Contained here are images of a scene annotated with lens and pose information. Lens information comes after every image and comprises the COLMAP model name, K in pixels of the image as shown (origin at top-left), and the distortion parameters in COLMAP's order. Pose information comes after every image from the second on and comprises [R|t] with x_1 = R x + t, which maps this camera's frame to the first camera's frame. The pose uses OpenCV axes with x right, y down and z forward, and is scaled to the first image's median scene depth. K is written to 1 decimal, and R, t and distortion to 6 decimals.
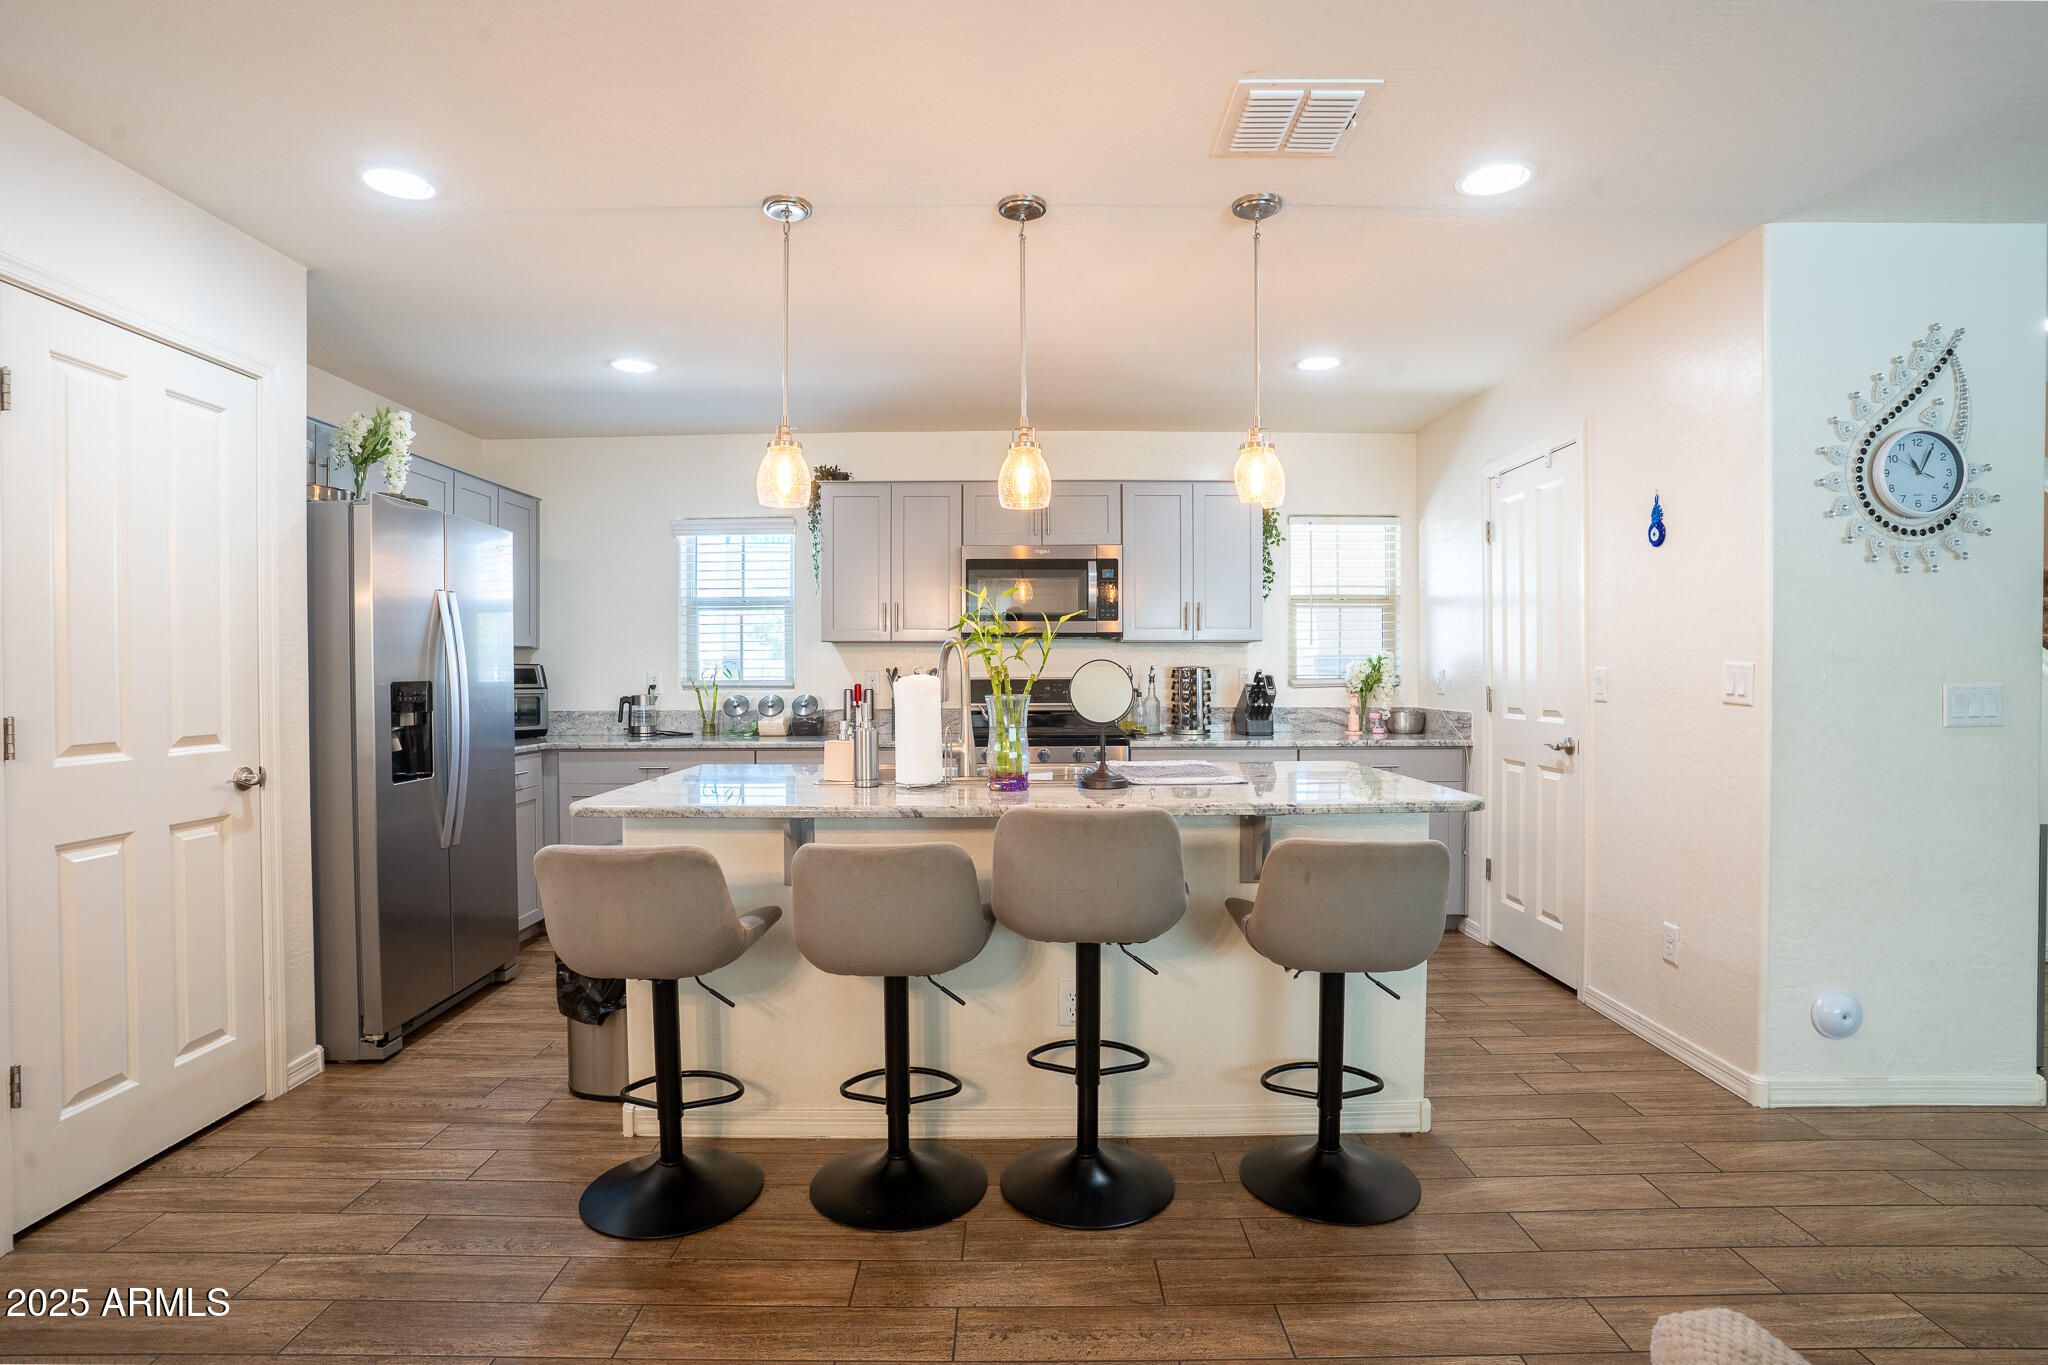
lens RADIAL K [[1021.1, 0, 1011.1], [0, 1021.1, 679.9], [0, 0, 1]] dist [-0.068566, 0.037357]
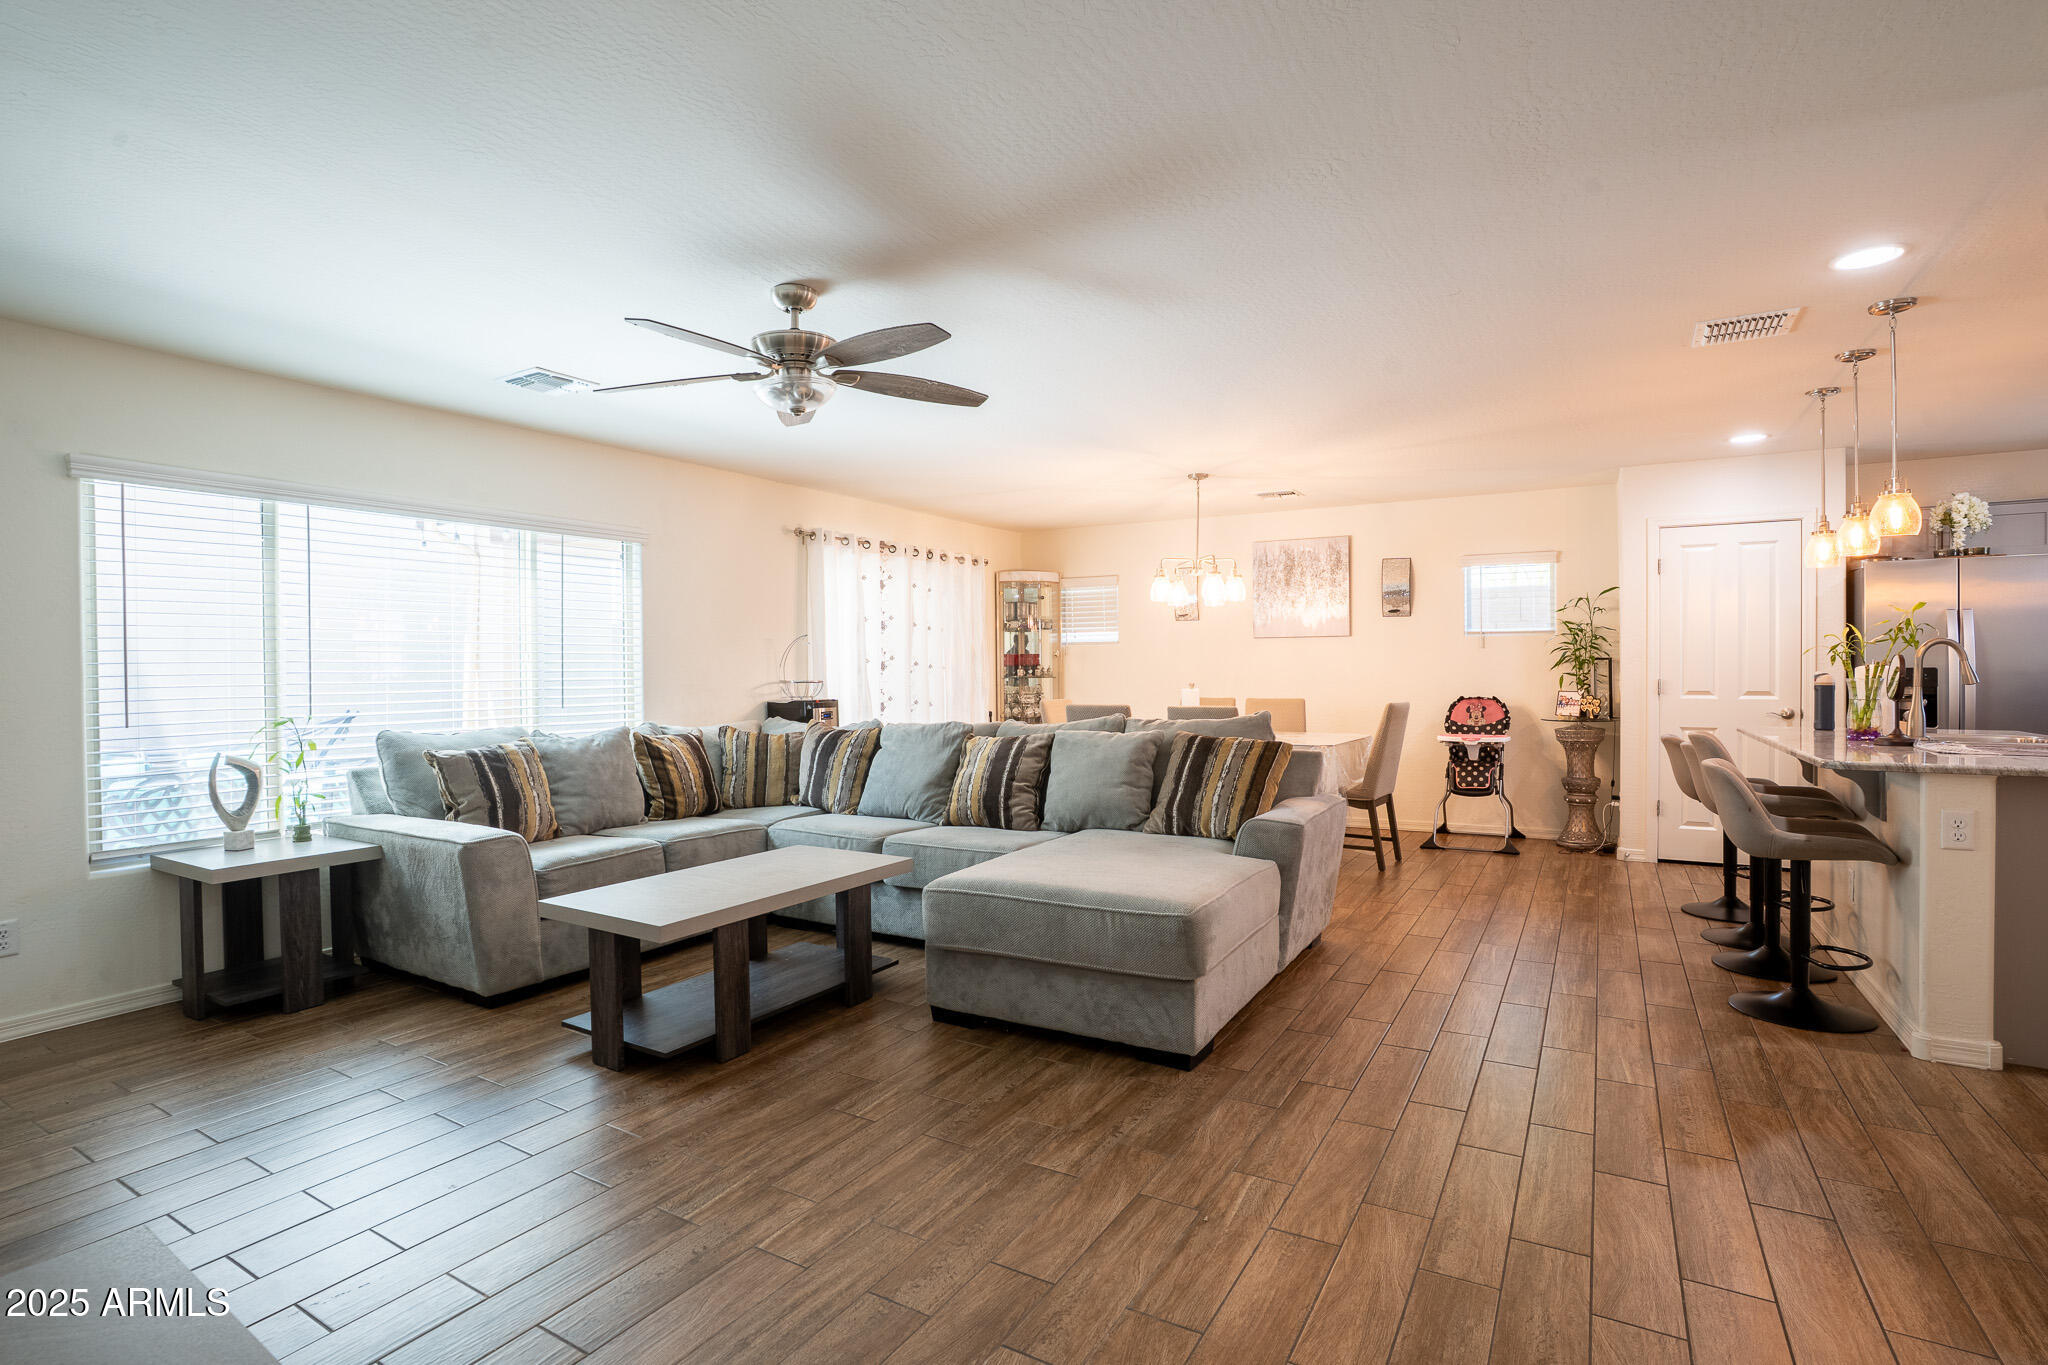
lens RADIAL K [[1021.1, 0, 1011.1], [0, 1021.1, 679.9], [0, 0, 1]] dist [-0.068566, 0.037357]
pose [[-0.504517, 0.011600, -0.863324, 1.035151], [-0.003327, 0.999876, 0.015379, 0.000746], [0.863396, 0.010631, -0.504416, 0.351572]]
